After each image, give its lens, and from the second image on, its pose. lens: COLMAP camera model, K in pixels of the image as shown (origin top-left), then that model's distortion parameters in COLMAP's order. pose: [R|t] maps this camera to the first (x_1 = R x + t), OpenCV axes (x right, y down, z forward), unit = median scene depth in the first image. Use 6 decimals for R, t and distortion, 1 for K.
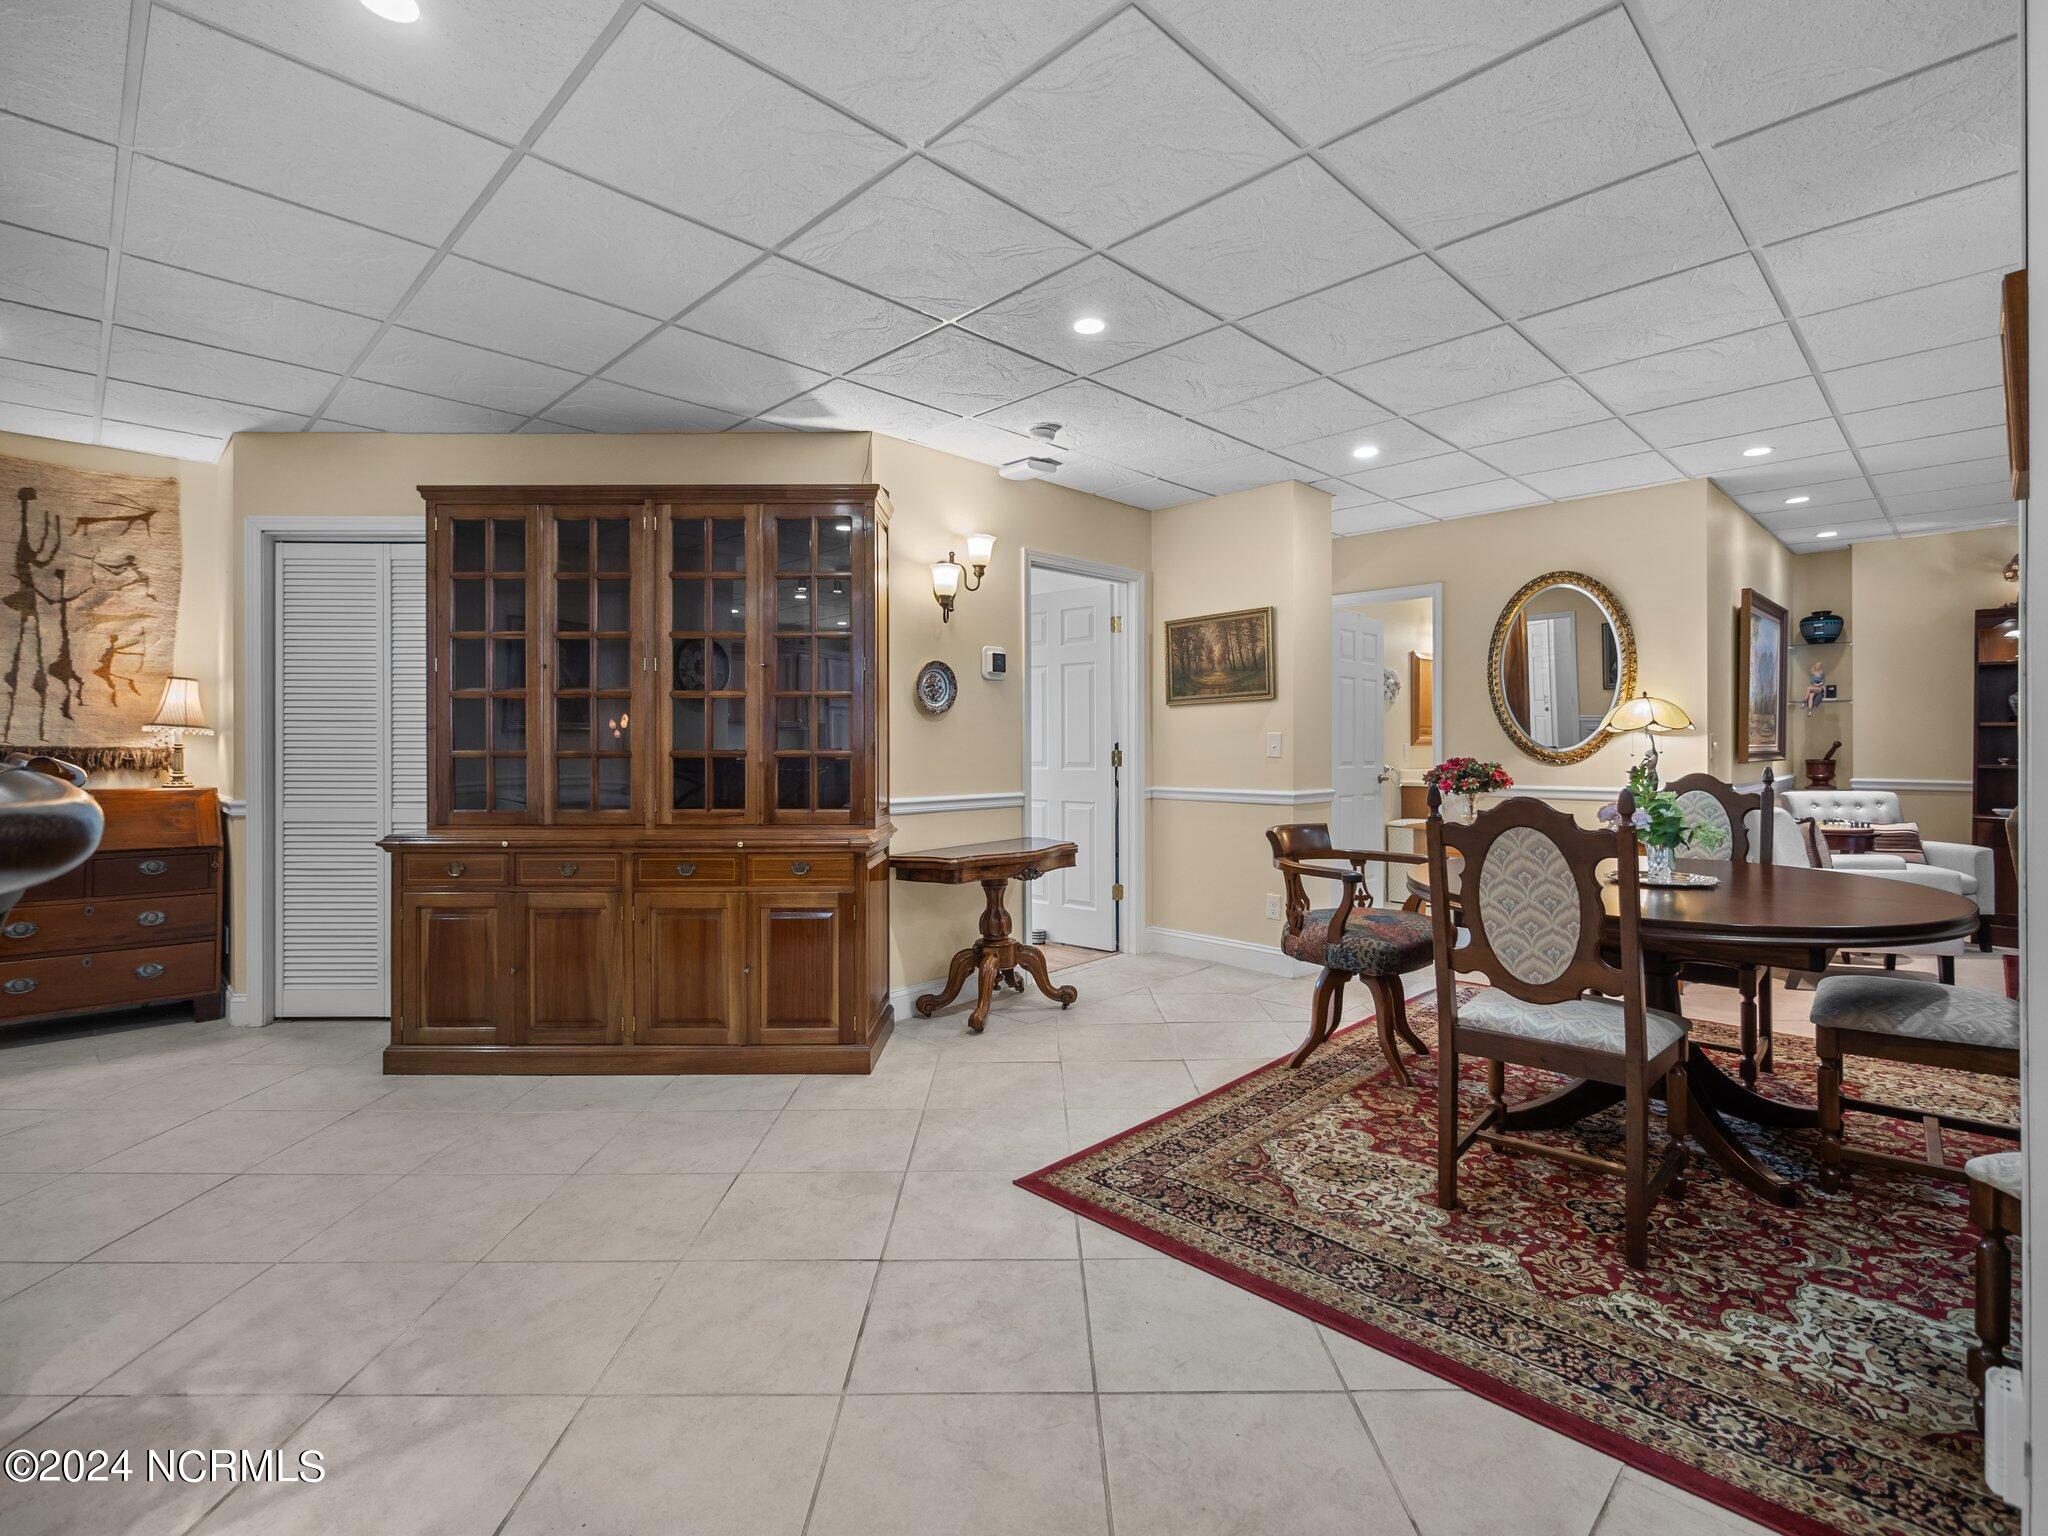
lens RADIAL K [[955.8, 0, 1040.6], [0, 955.8, 749.8], [0, 0, 1]] dist [0.009778, 0.001360]
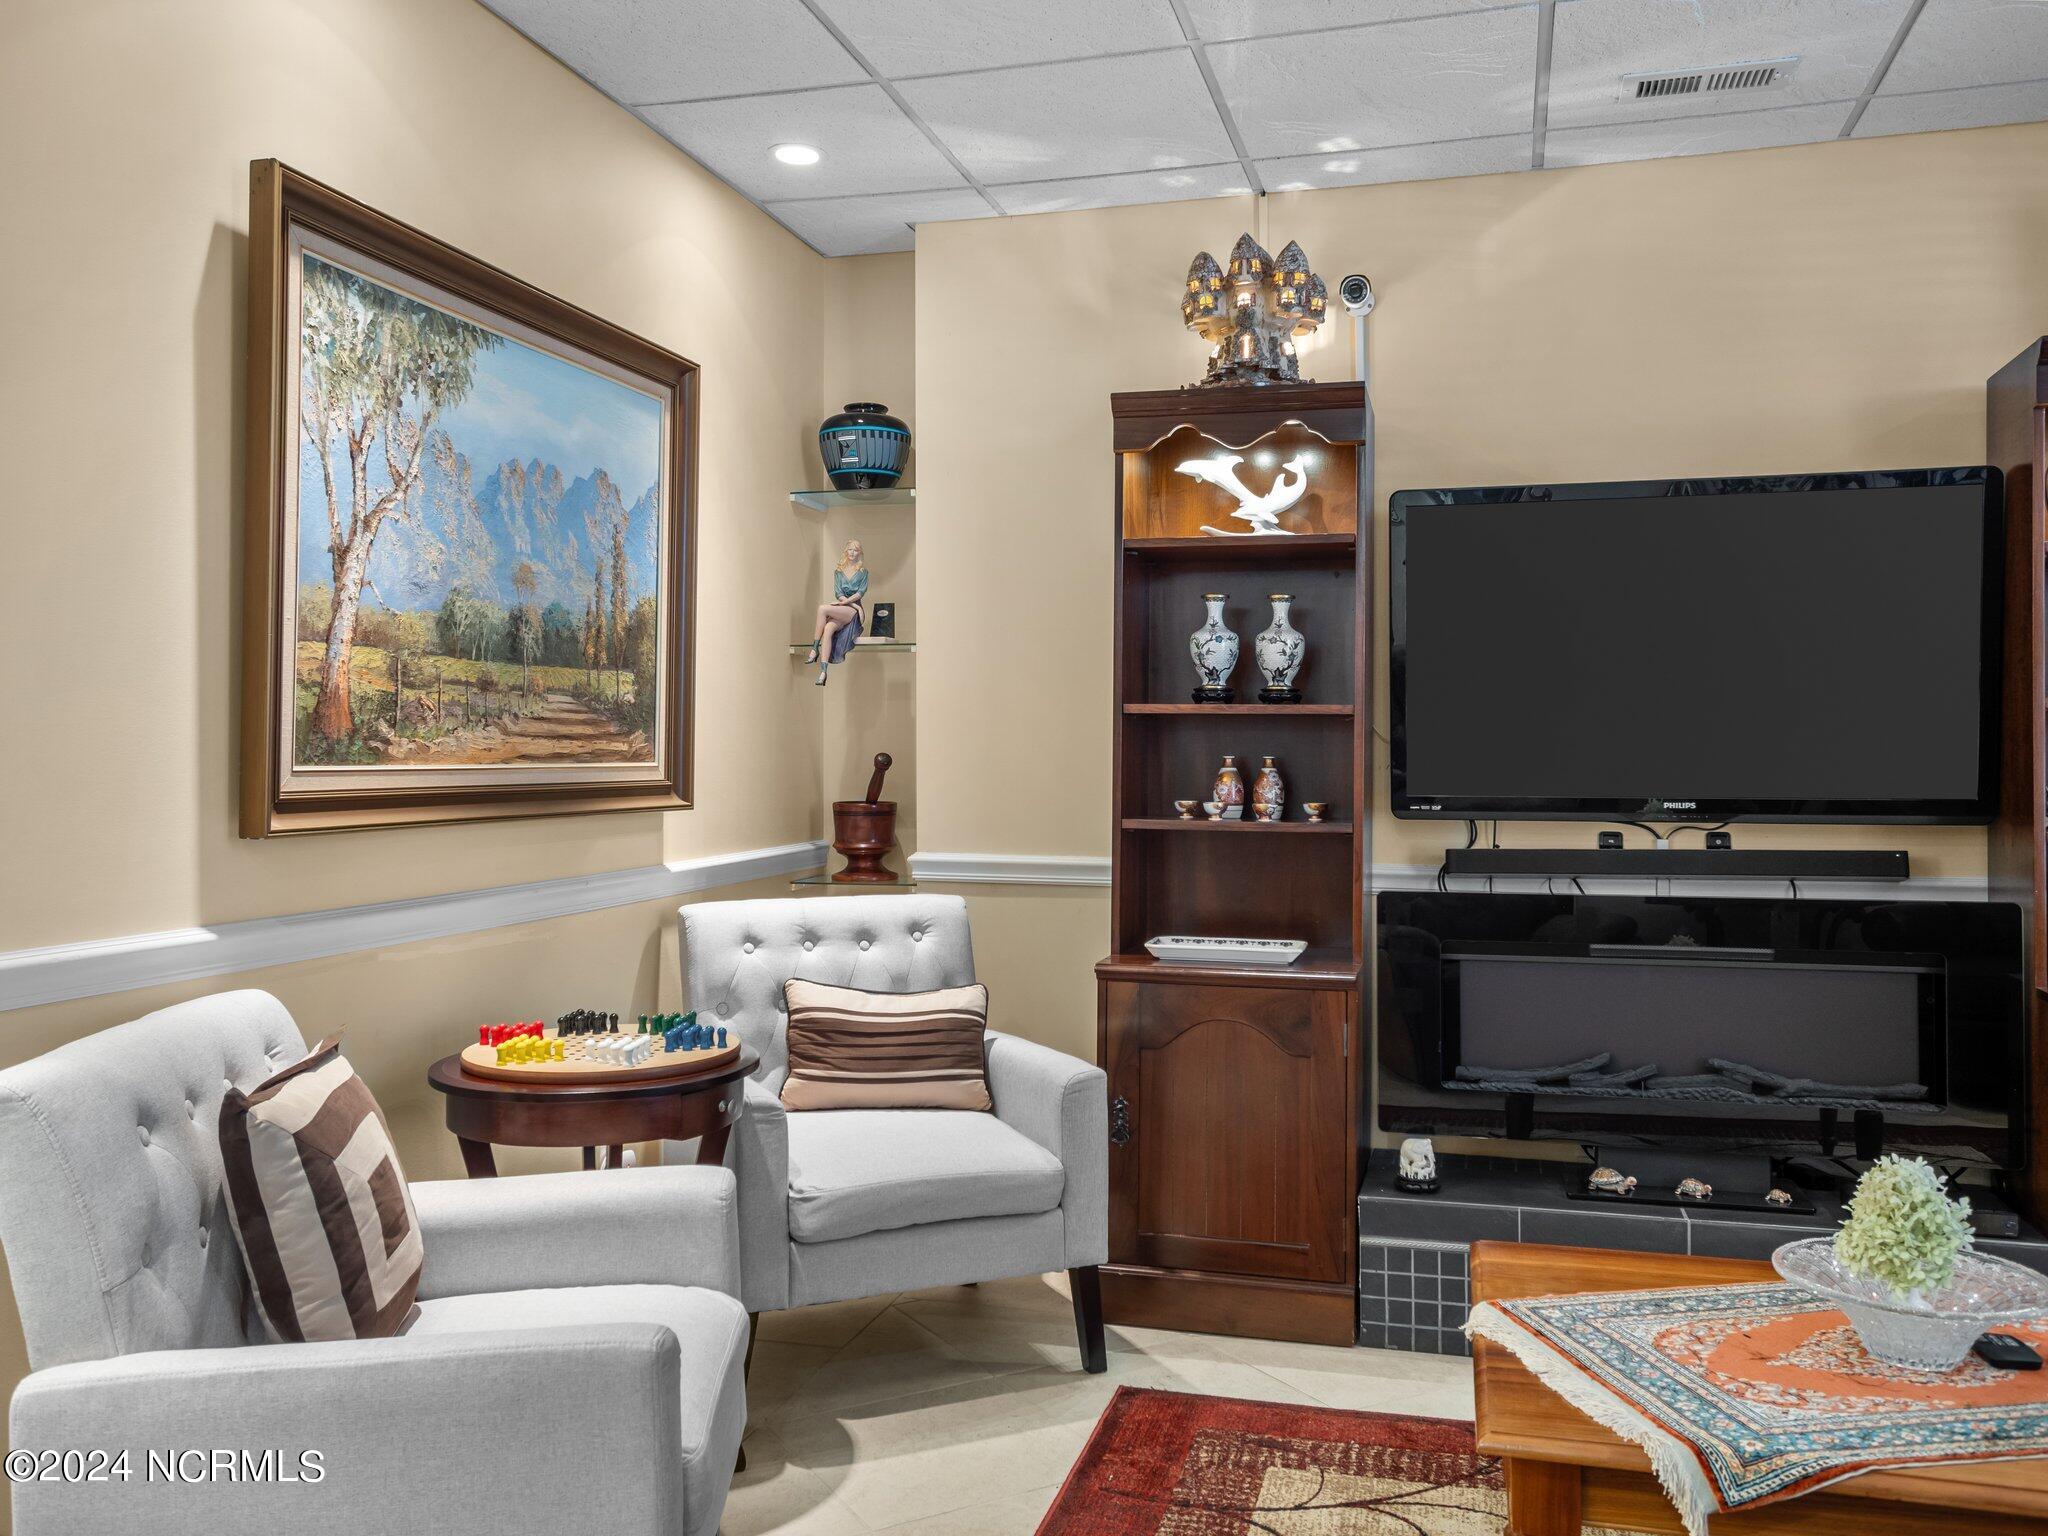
lens RADIAL K [[1660.9, 0, 1063.2], [0, 1660.9, 738.2], [0, 0, 1]] dist [0.022641, 0.000632]
pose [[0.869690, 0.008963, 0.493516, 0.723734], [-0.000760, 0.999858, -0.016820, -0.005059], [-0.493597, 0.014253, 0.869574, 0.522037]]
